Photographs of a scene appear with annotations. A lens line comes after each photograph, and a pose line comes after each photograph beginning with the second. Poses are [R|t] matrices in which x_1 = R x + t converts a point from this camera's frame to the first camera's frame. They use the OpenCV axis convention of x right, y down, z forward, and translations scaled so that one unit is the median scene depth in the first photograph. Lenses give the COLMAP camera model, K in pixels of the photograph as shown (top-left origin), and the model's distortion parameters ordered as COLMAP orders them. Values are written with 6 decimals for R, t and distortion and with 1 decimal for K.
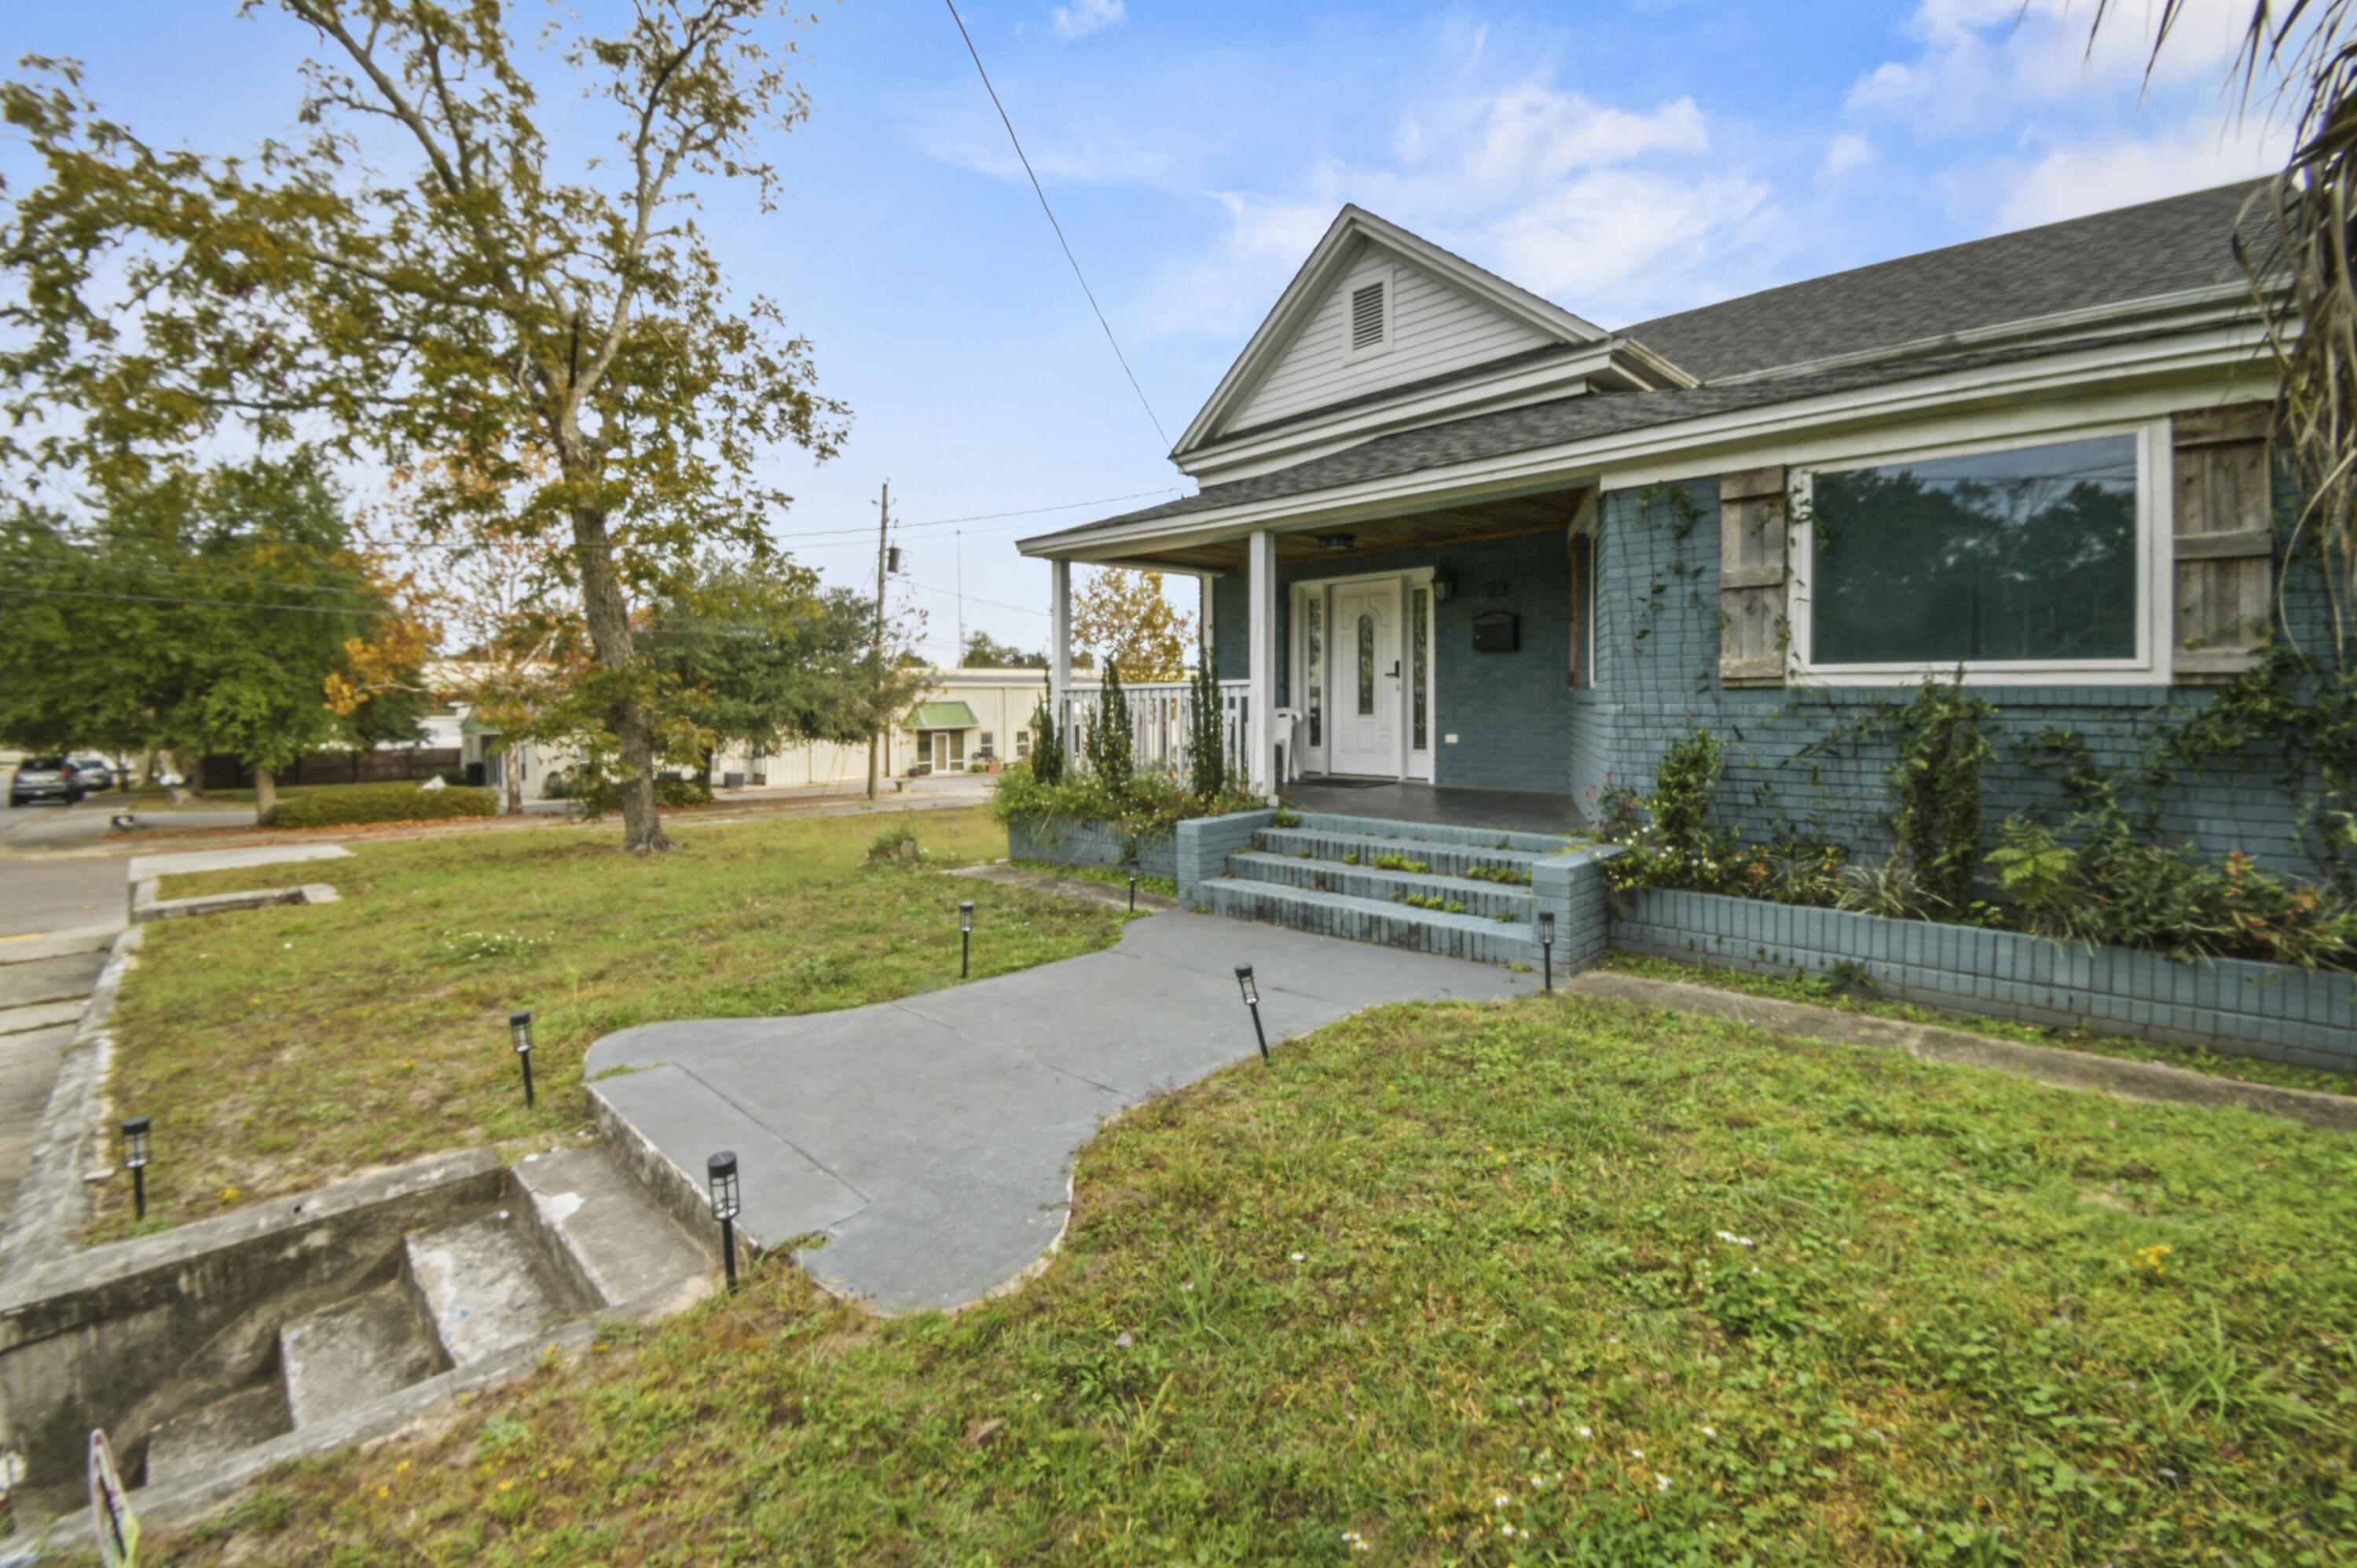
lens RADIAL K [[973.8, 0, 1144.8], [0, 973.8, 747.5], [0, 0, 1]] dist [-0.039845, -0.001126]
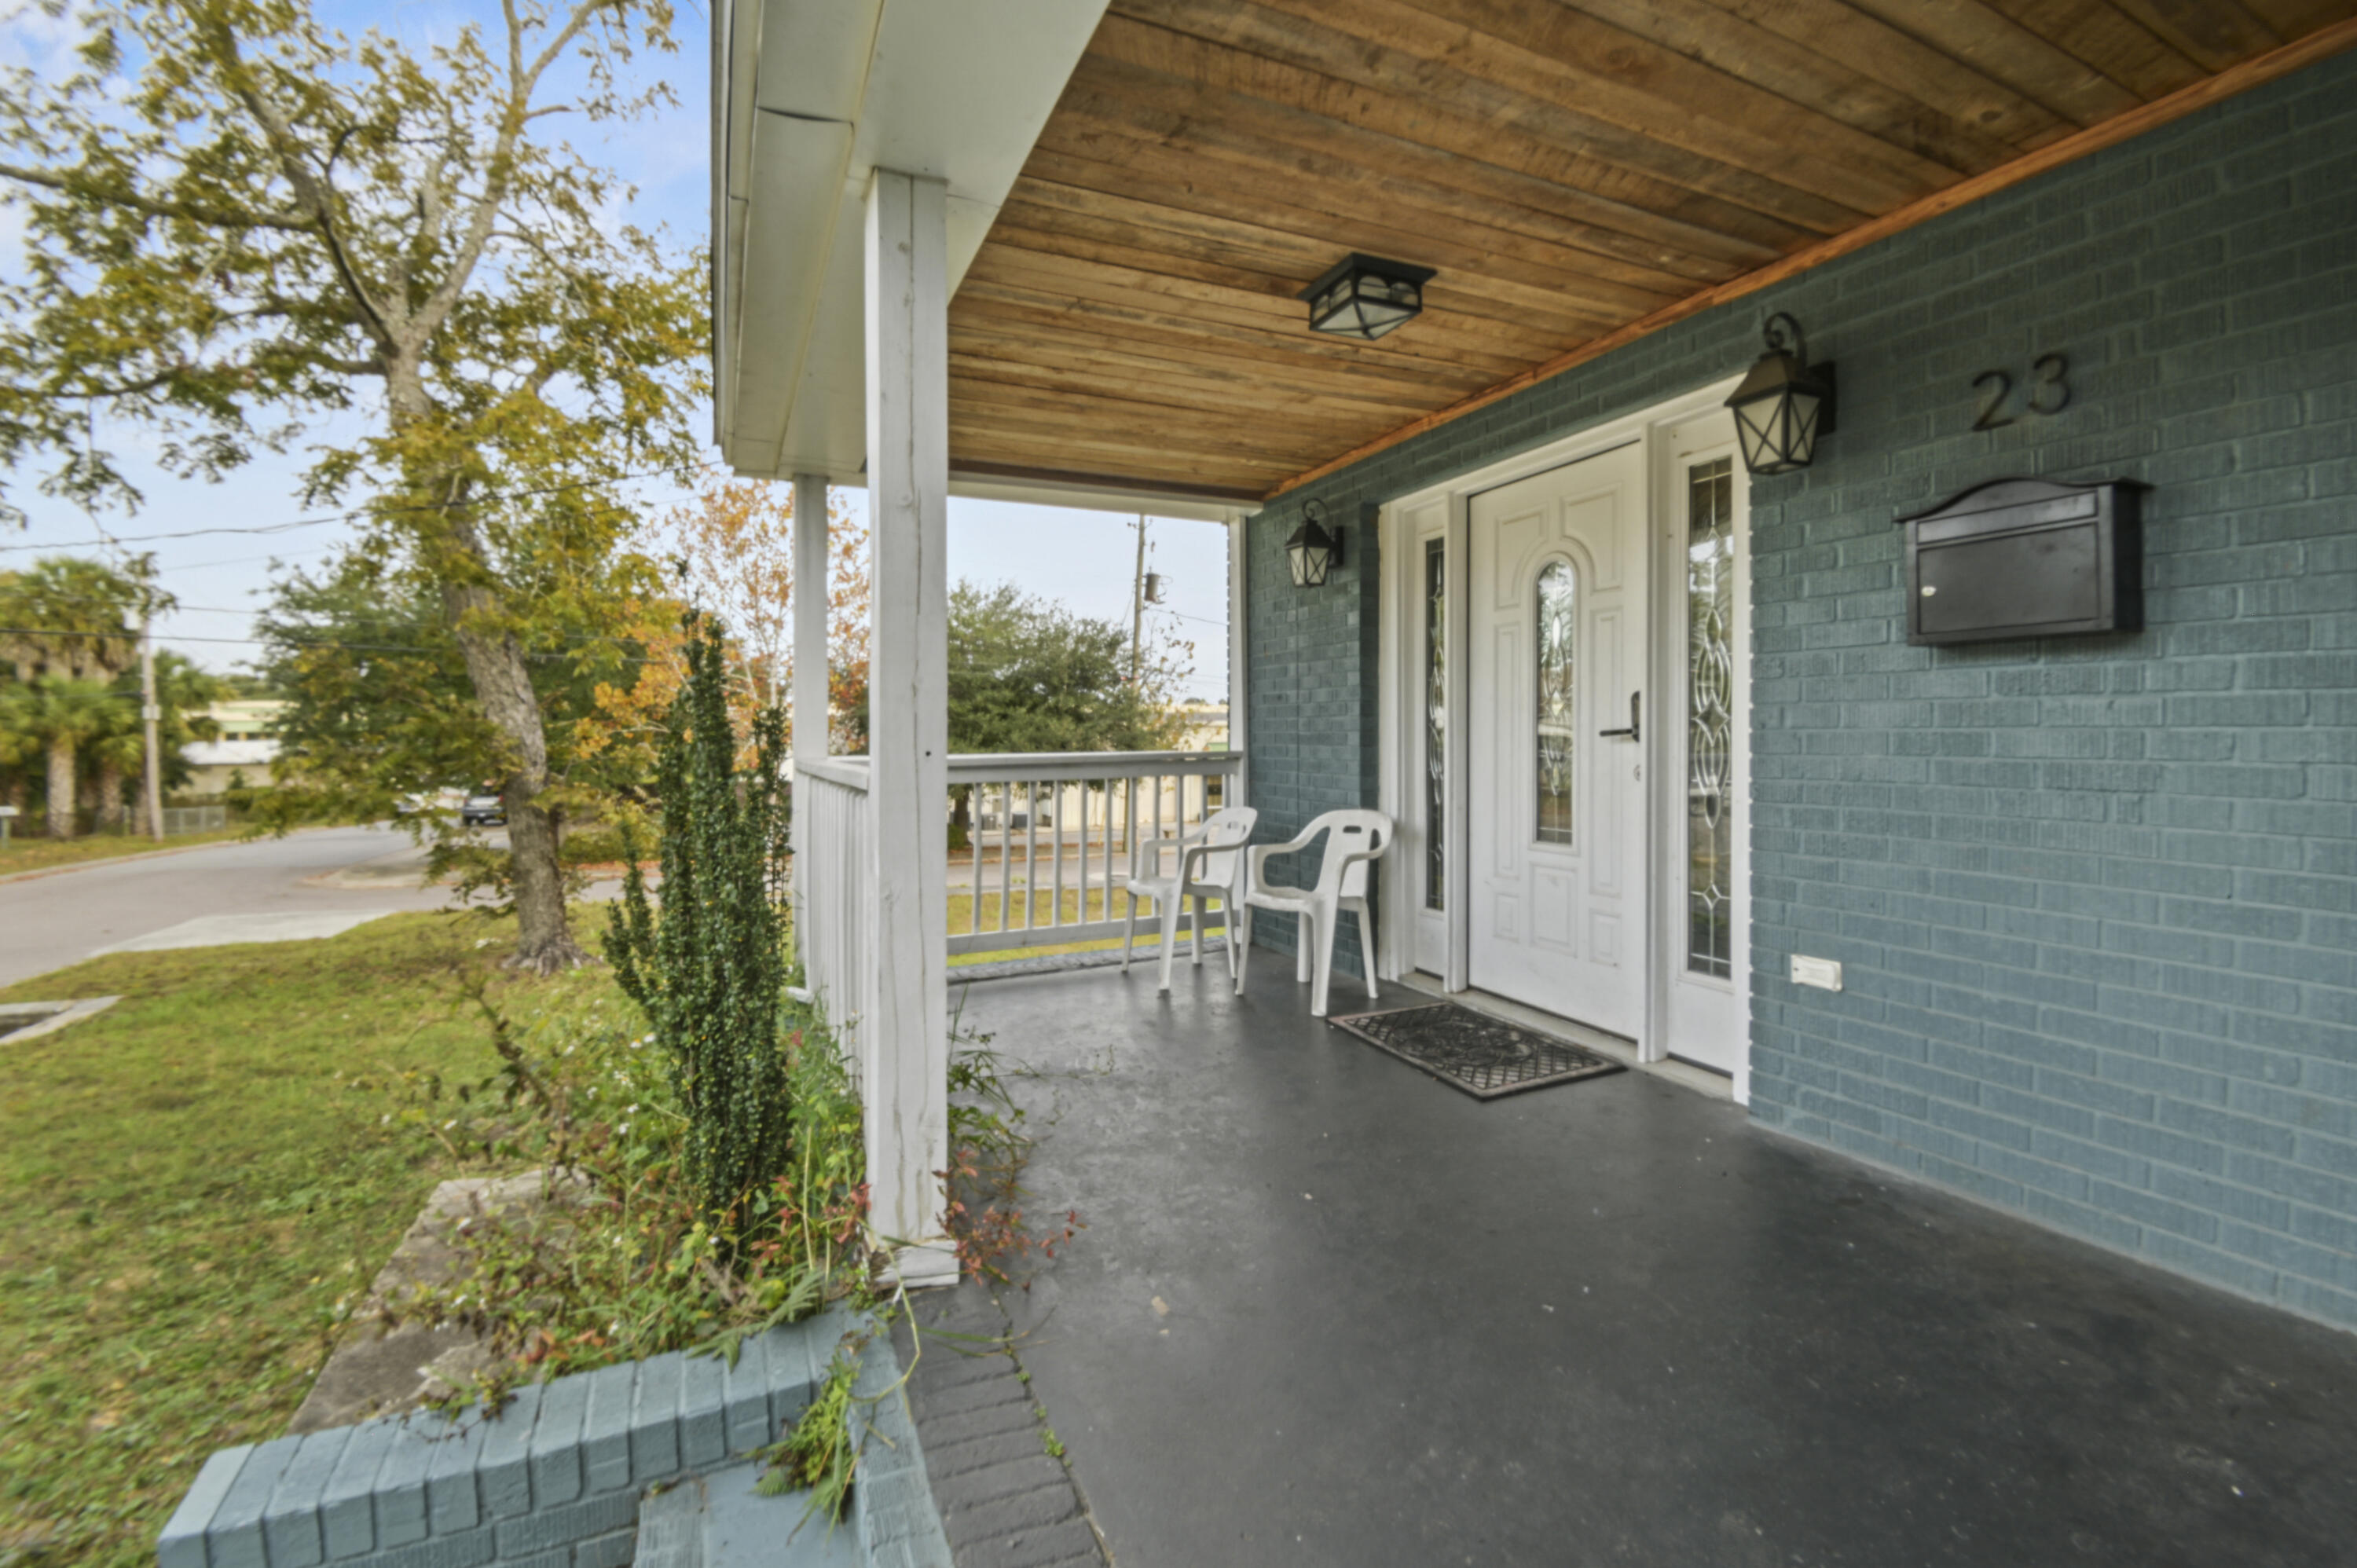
lens RADIAL K [[974.2, 0, 1146.7], [0, 974.2, 752.1], [0, 0, 1]] dist [-0.012000, -0.003105]
pose [[0.937116, 0.005762, -0.348970, 0.264027], [-0.016995, 0.999431, -0.029136, -0.067363], [0.348603, 0.033235, 0.936681, 0.763232]]
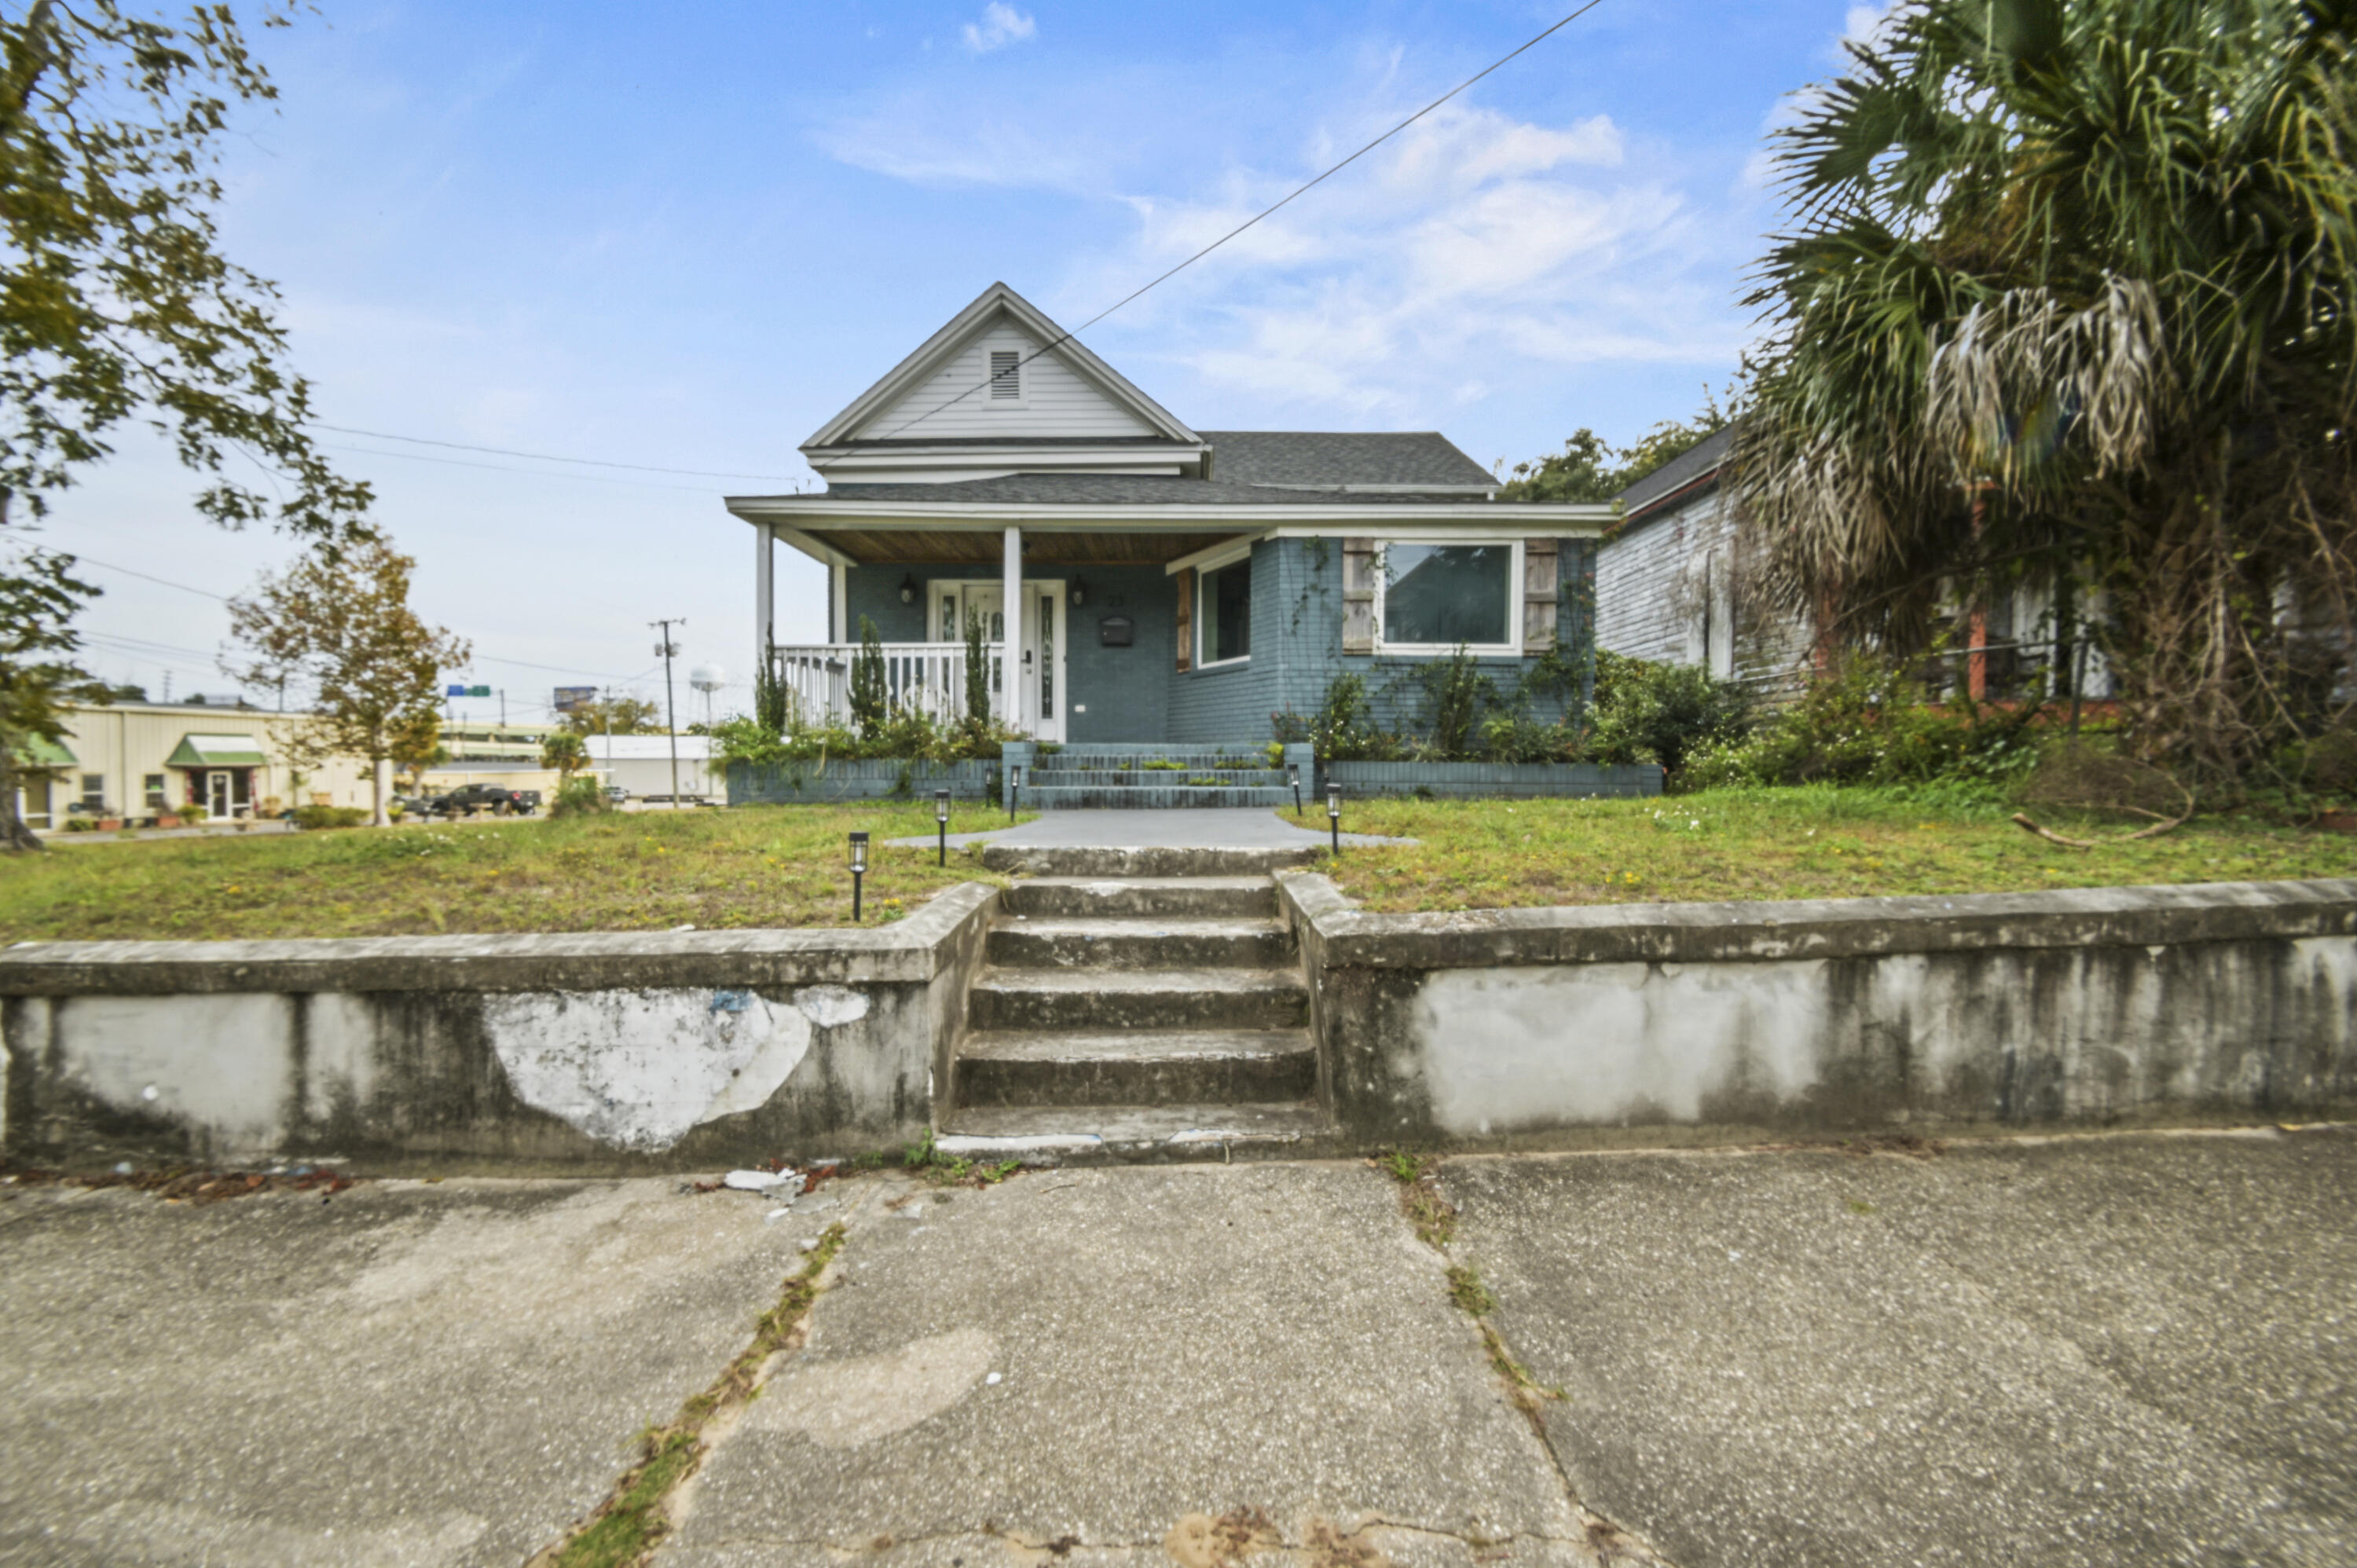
lens RADIAL K [[974.2, 0, 1140.9], [0, 974.2, 809.7], [0, 0, 1]] dist [-0.012000, -0.003105]
pose [[0.711410, -0.017770, 0.702553, -0.656831], [0.022083, 0.999752, 0.002926, 0.147519], [-0.702431, 0.013433, 0.711625, -0.030683]]
